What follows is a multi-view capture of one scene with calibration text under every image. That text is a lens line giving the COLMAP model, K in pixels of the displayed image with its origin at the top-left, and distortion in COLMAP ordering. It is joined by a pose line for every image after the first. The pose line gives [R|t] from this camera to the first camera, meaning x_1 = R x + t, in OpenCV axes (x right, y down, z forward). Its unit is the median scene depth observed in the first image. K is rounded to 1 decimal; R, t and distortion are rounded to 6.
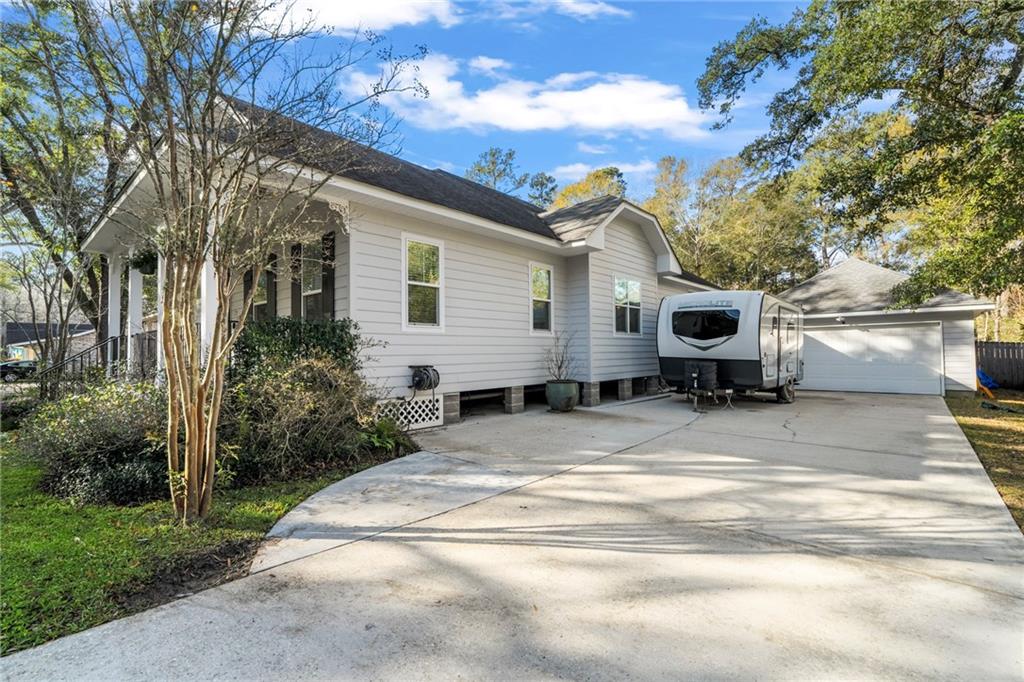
lens RADIAL K [[463.4, 0, 512.0], [0, 463.4, 341.0], [0, 0, 1]] dist [-0.005244, 0.000977]
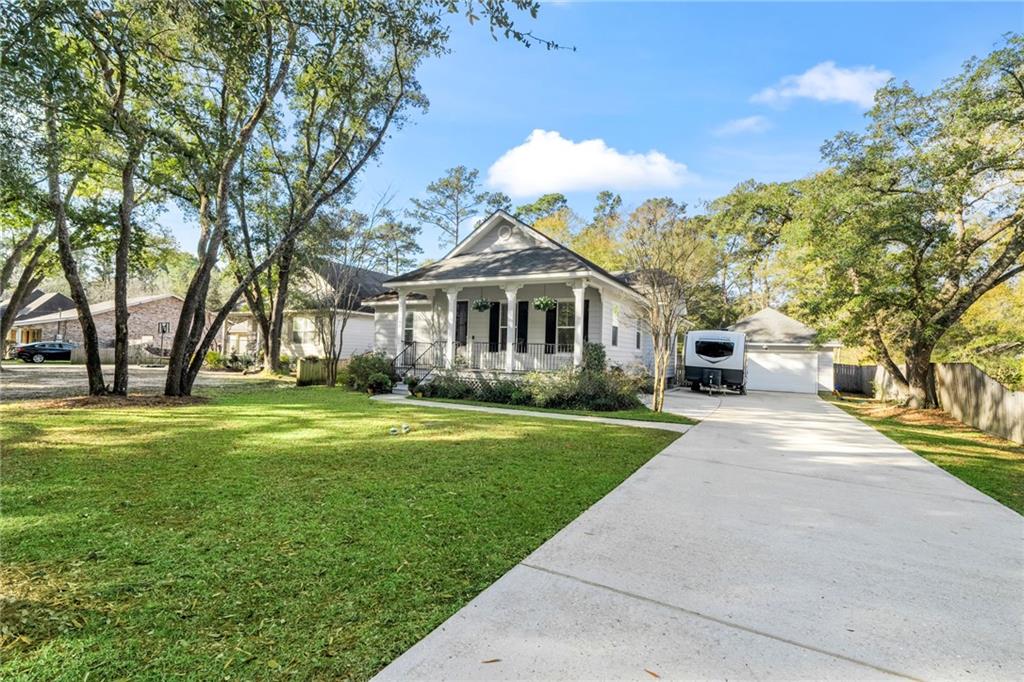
lens RADIAL K [[463.4, 0, 512.0], [0, 463.4, 341.0], [0, 0, 1]] dist [-0.005244, 0.000977]
pose [[0.977883, 0.057314, 0.201148, -0.543138], [-0.057018, 0.998347, -0.007270, -0.007052], [-0.201232, -0.004359, 0.979534, -0.466438]]
